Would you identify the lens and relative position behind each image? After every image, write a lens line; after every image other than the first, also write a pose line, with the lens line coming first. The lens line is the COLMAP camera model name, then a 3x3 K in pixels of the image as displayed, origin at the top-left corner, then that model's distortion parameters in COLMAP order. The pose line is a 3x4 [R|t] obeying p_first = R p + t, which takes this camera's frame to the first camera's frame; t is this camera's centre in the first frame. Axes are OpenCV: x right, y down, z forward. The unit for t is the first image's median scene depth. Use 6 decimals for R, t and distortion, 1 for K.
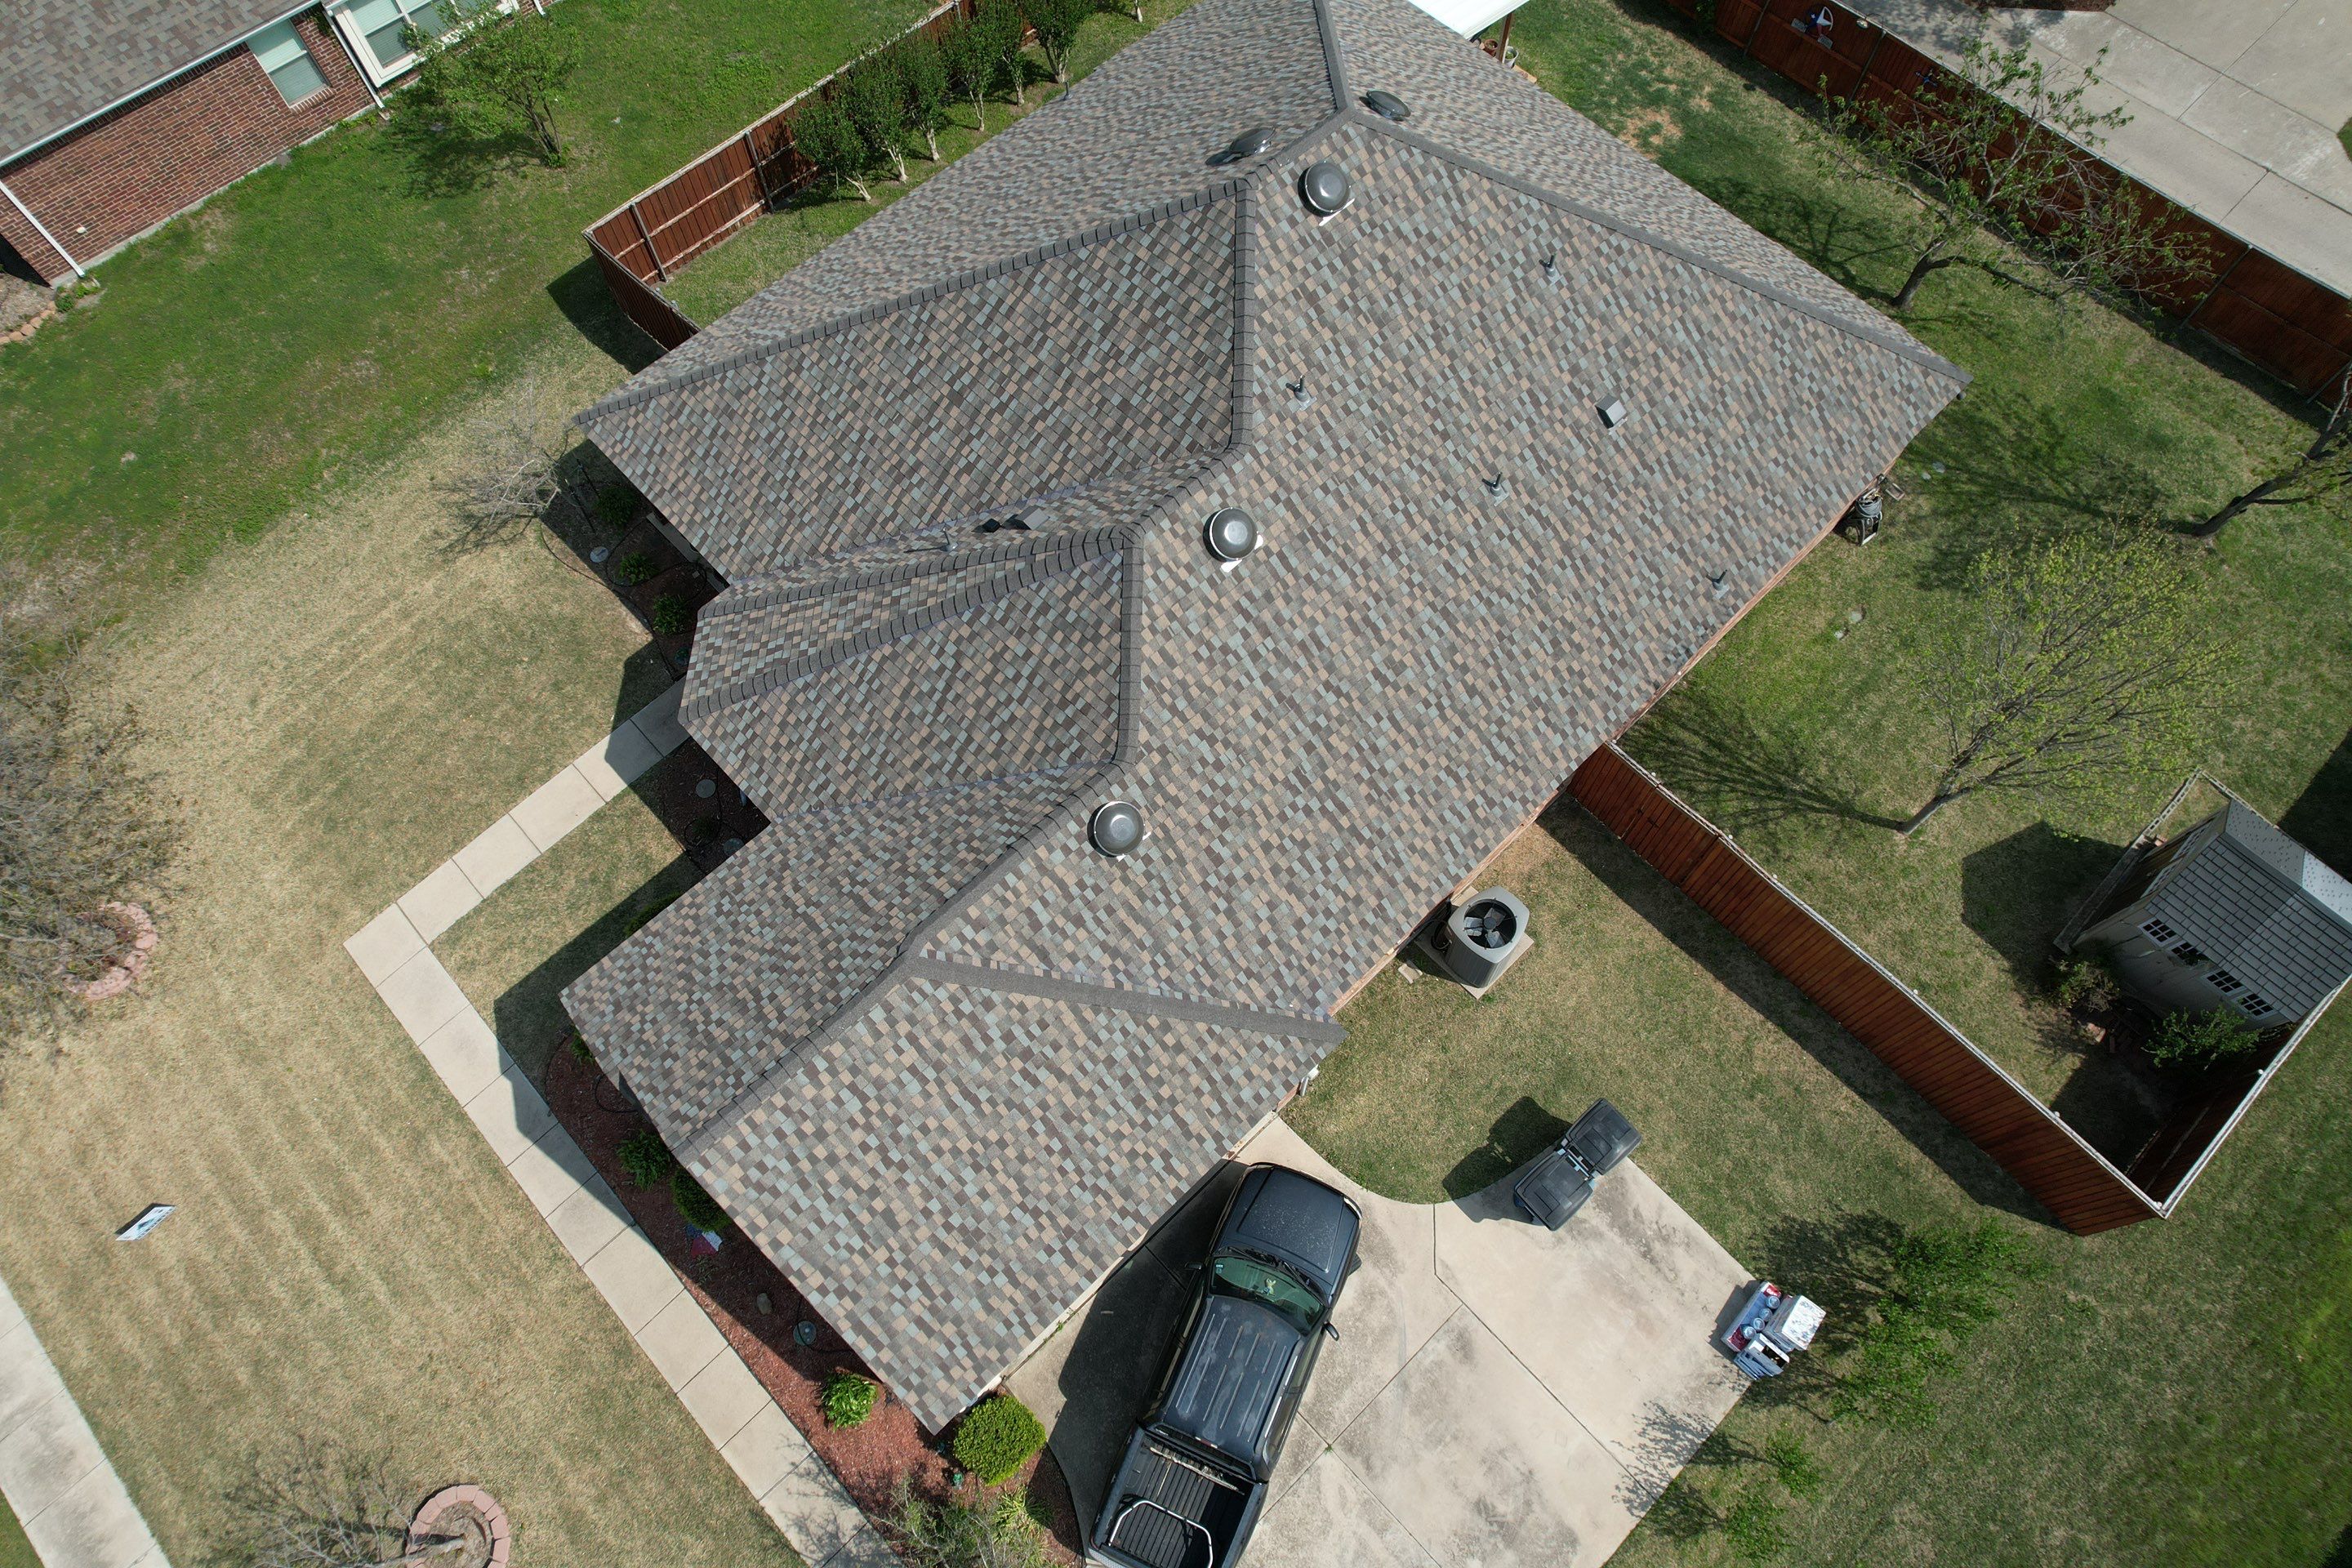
lens RADIAL K [[1506.9, 0, 1162.7], [0, 1506.9, 792.2], [0, 0, 1]] dist [-0.067313, 0.057644]
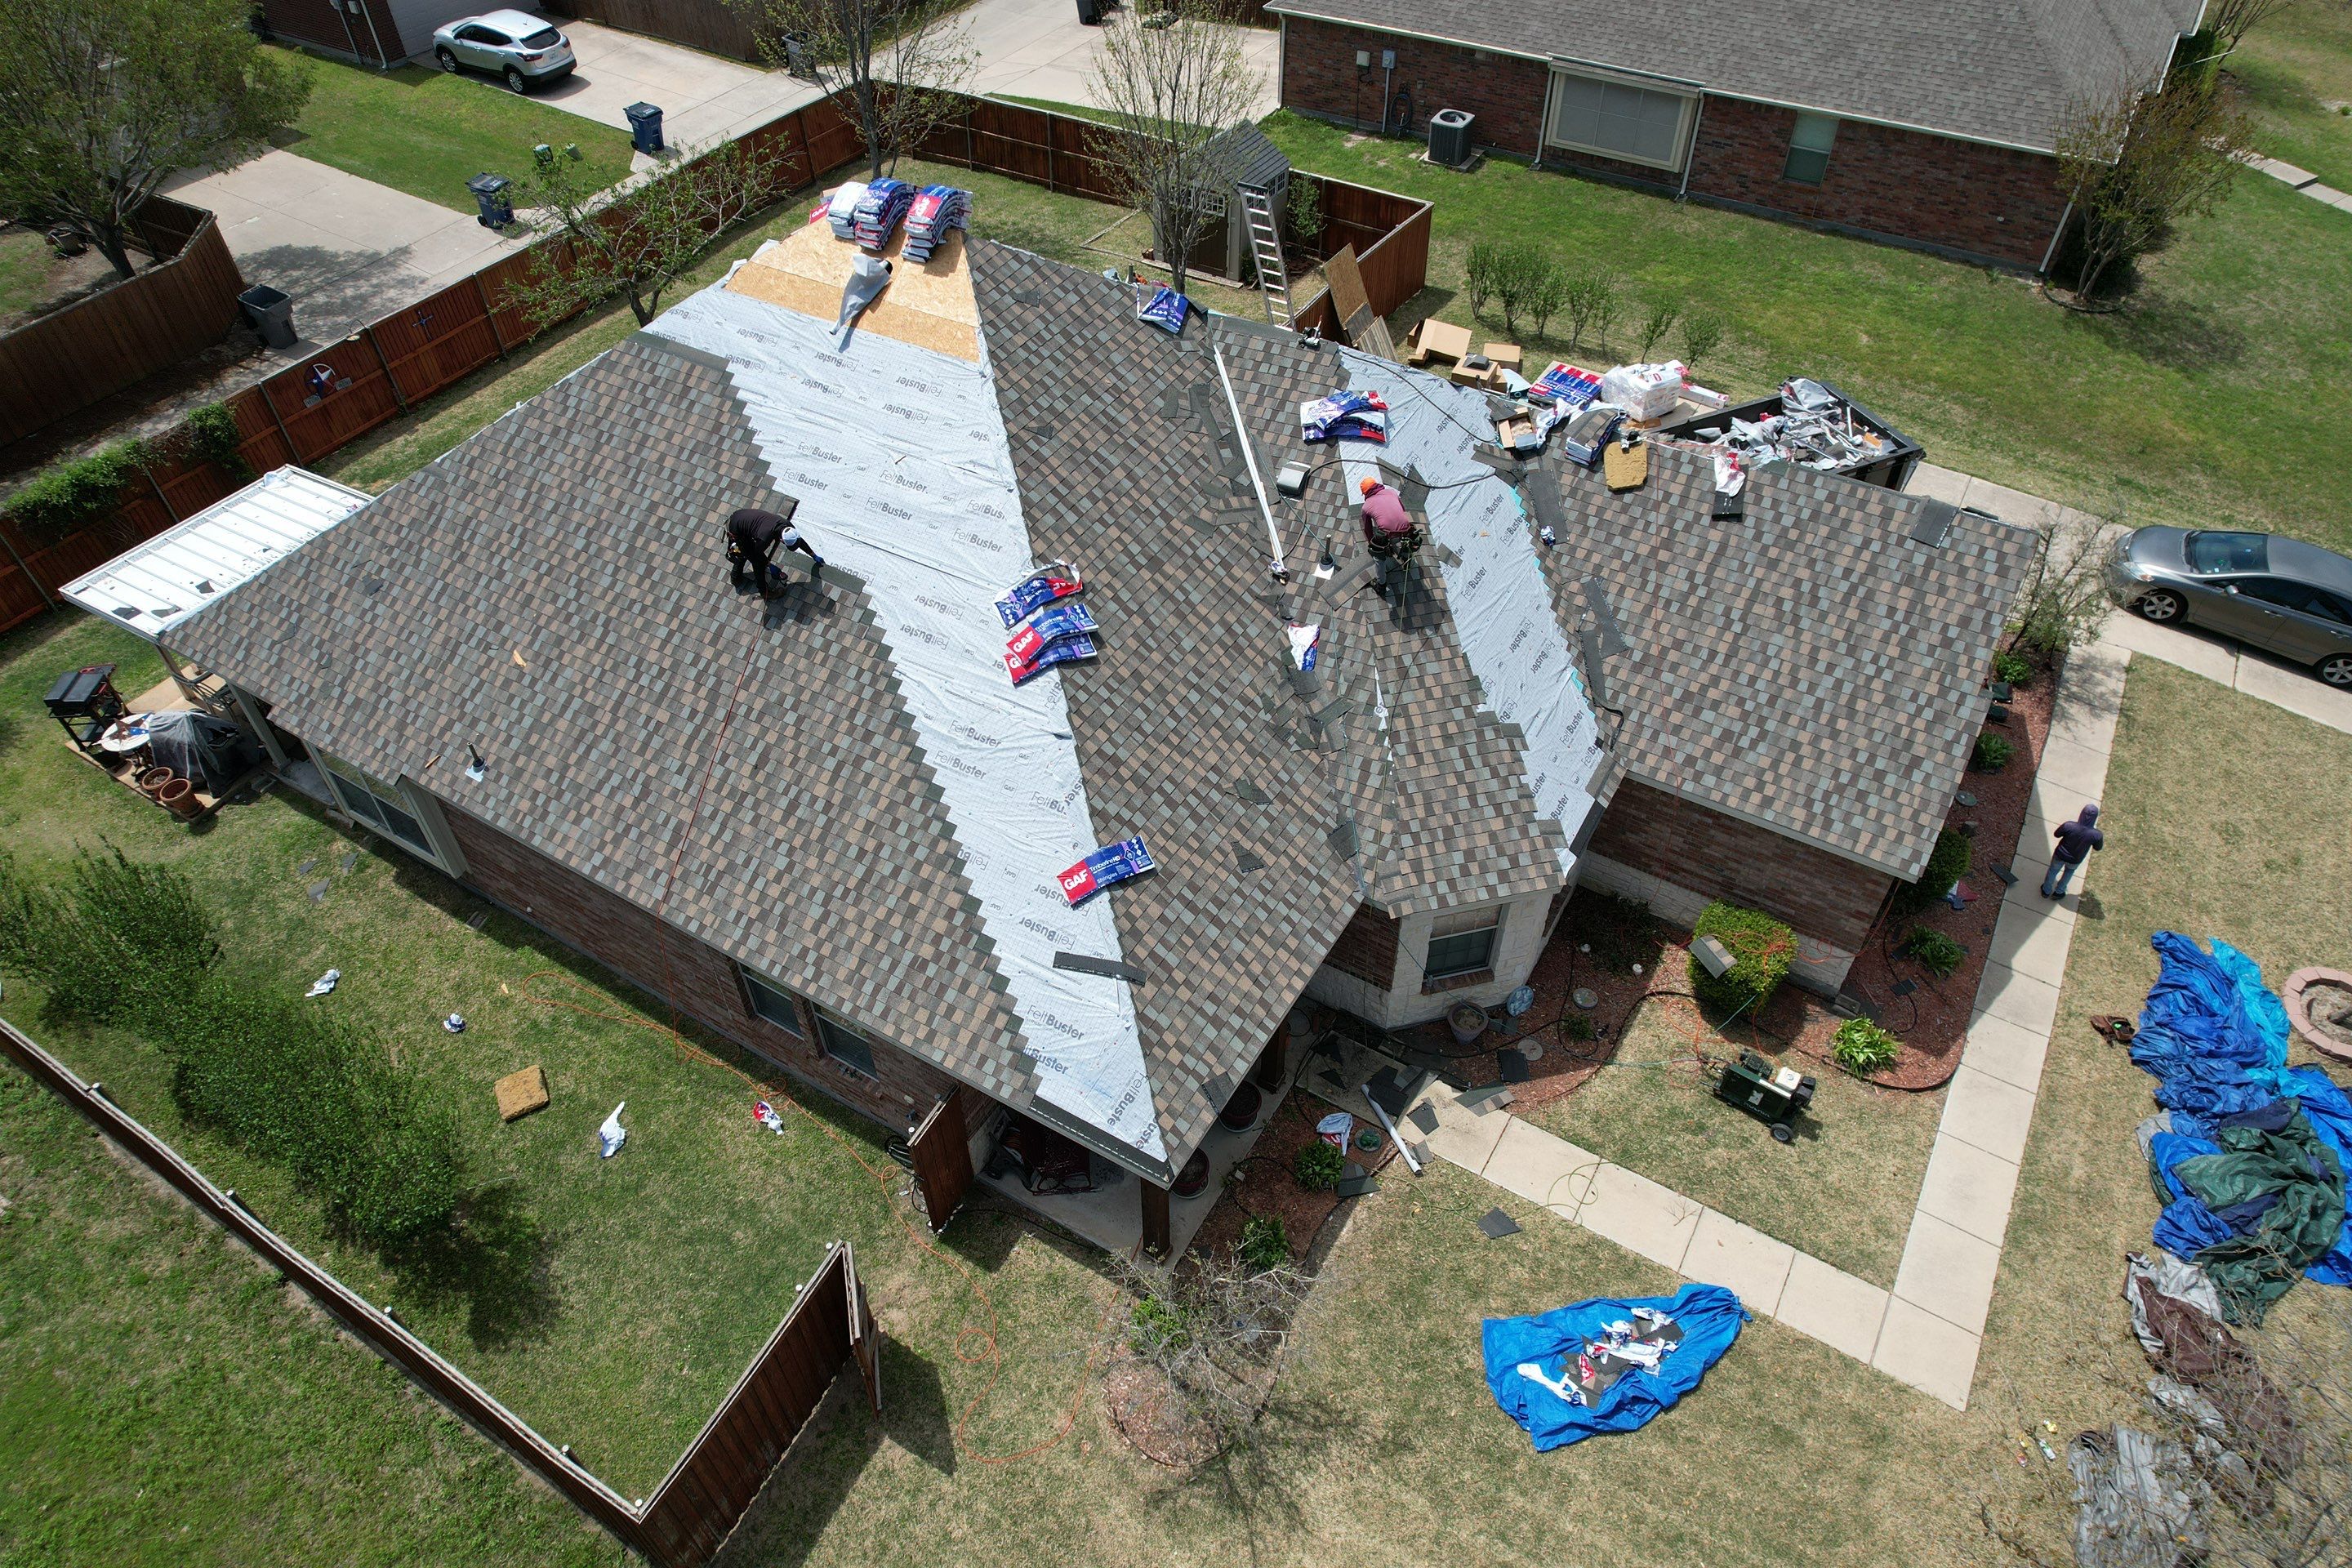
lens RADIAL K [[1506.9, 0, 1184.2], [0, 1506.9, 786.0], [0, 0, 1]] dist [-0.067313, 0.057644]
pose [[-0.271168, -0.667406, 0.693568, -0.830846], [0.878621, 0.122615, 0.461509, -0.636165], [-0.393056, 0.734530, 0.553148, 0.622431]]
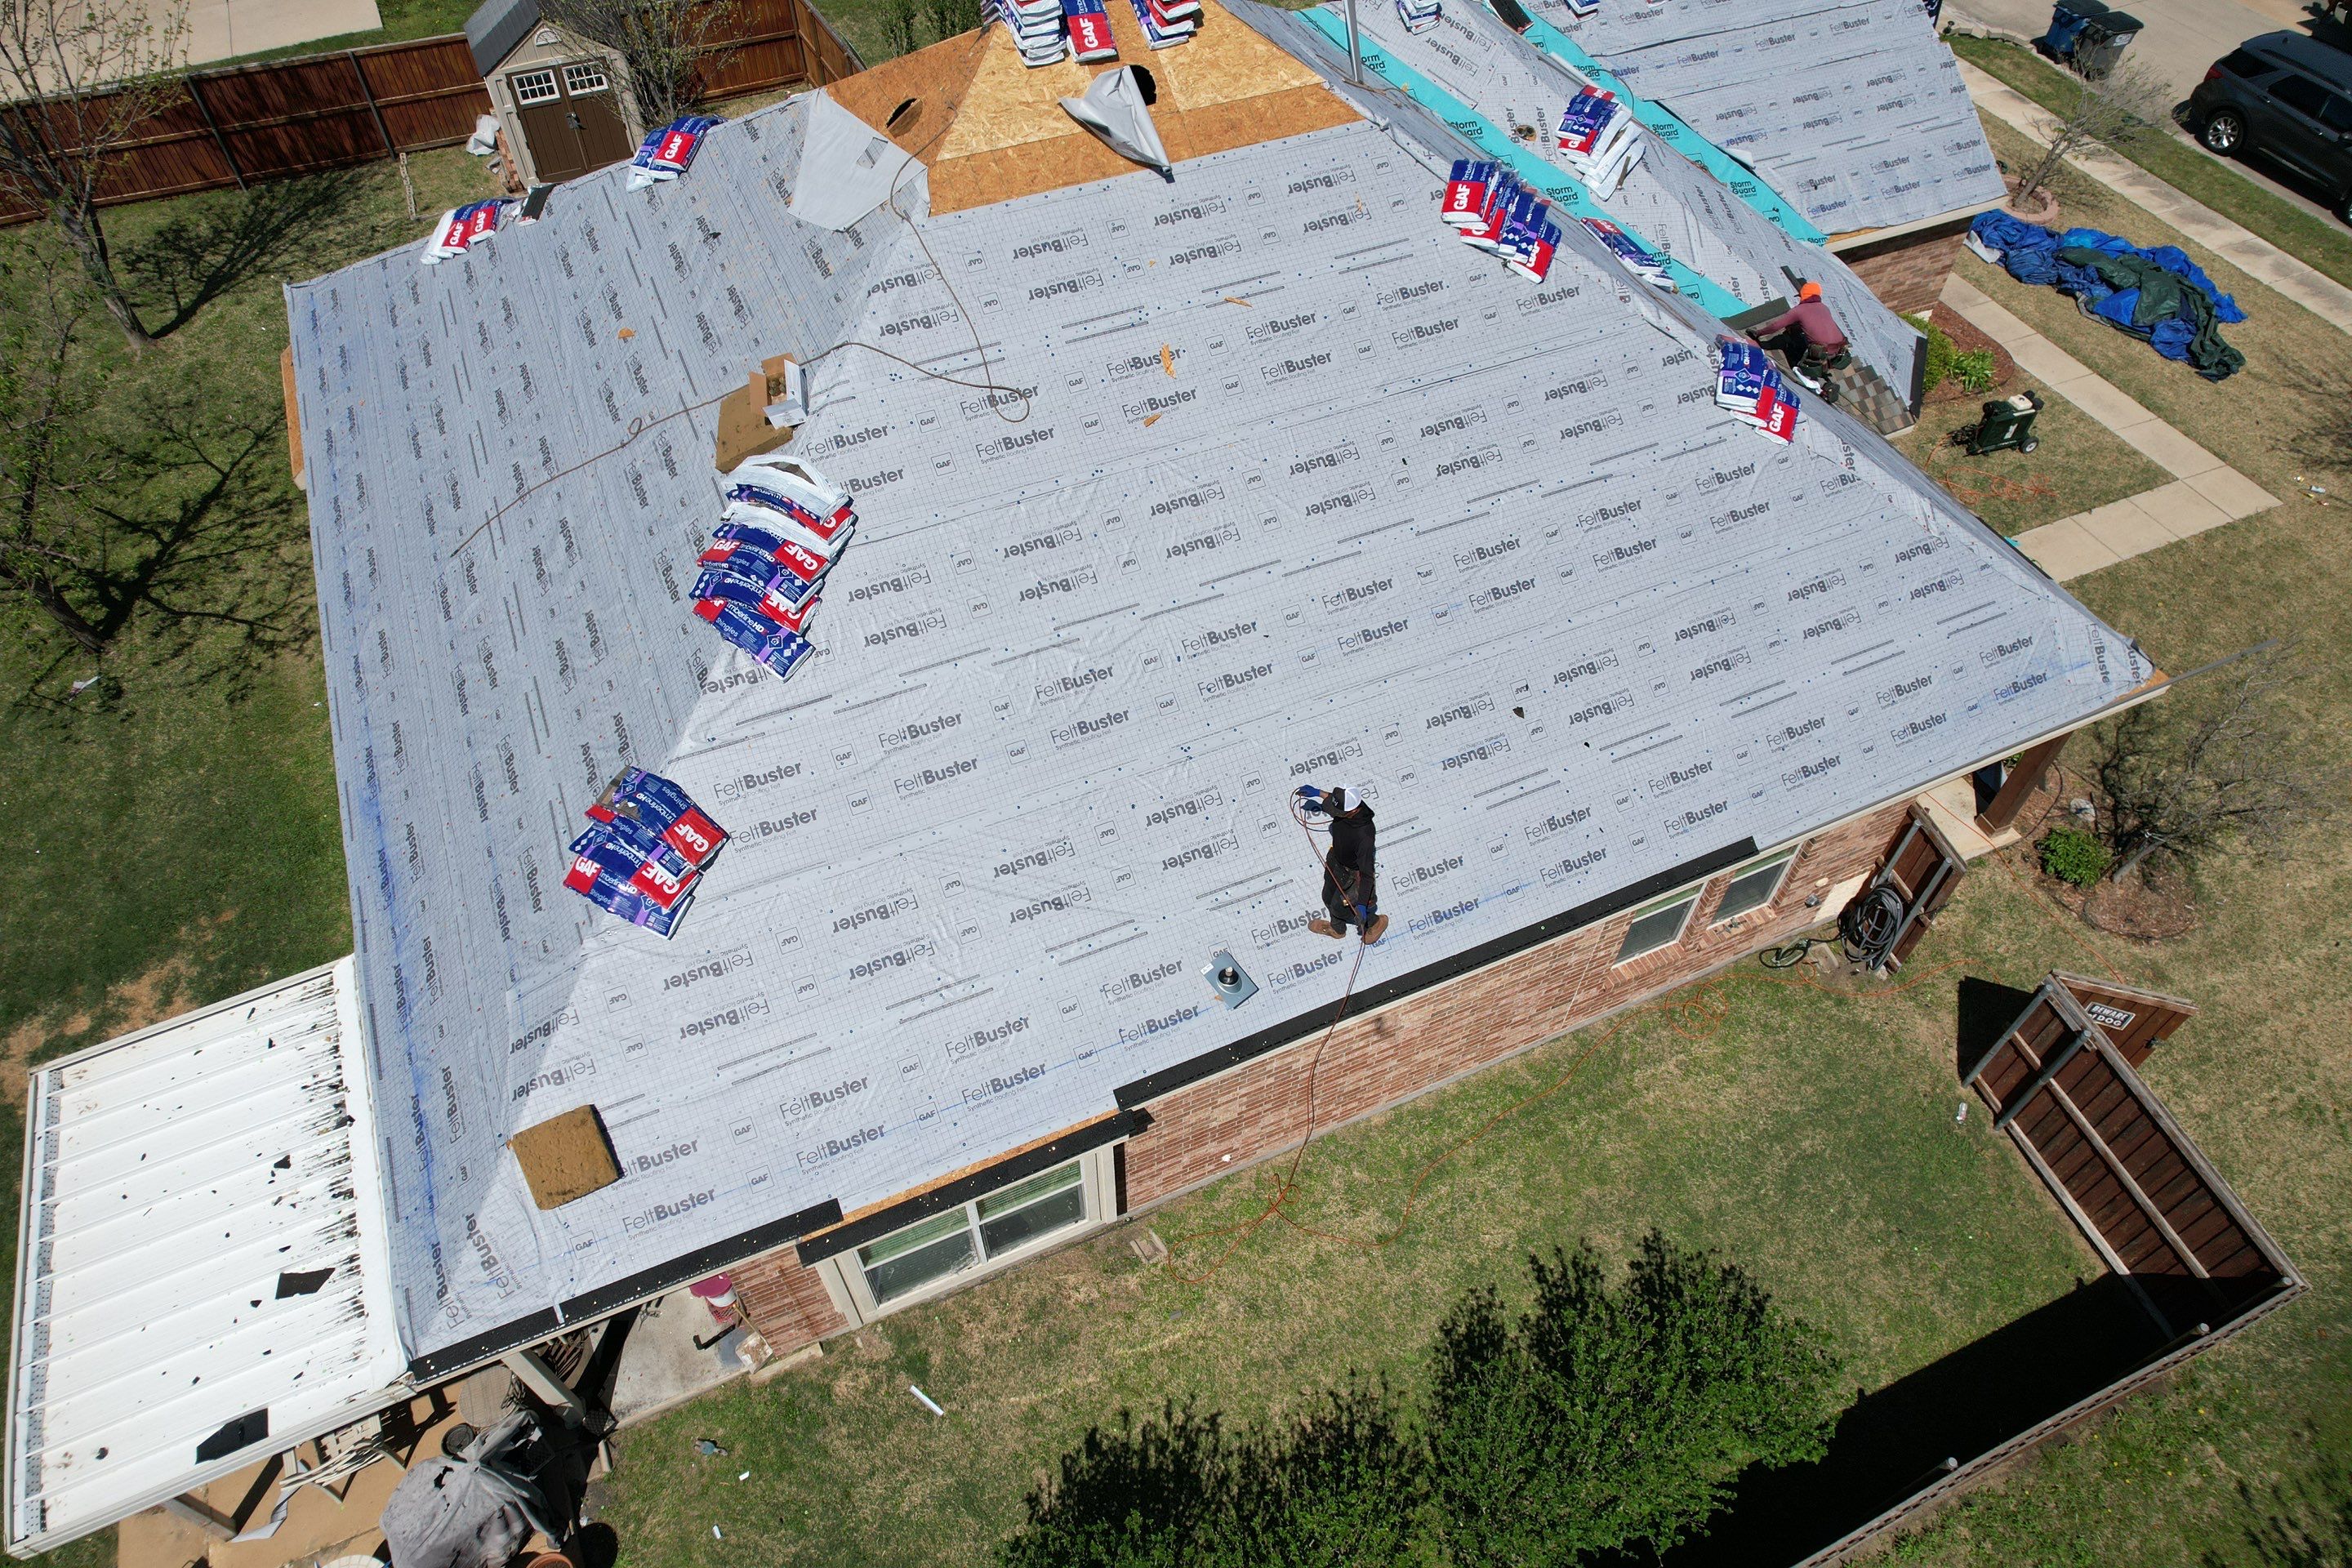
lens RADIAL K [[1506.9, 0, 1180.6], [0, 1506.9, 793.4], [0, 0, 1]] dist [-0.067313, 0.057644]
pose [[-0.944762, -0.251972, 0.209606, -0.167075], [0.297219, -0.389082, 0.871938, -1.086701], [-0.138150, 0.886073, 0.442481, 0.958069]]
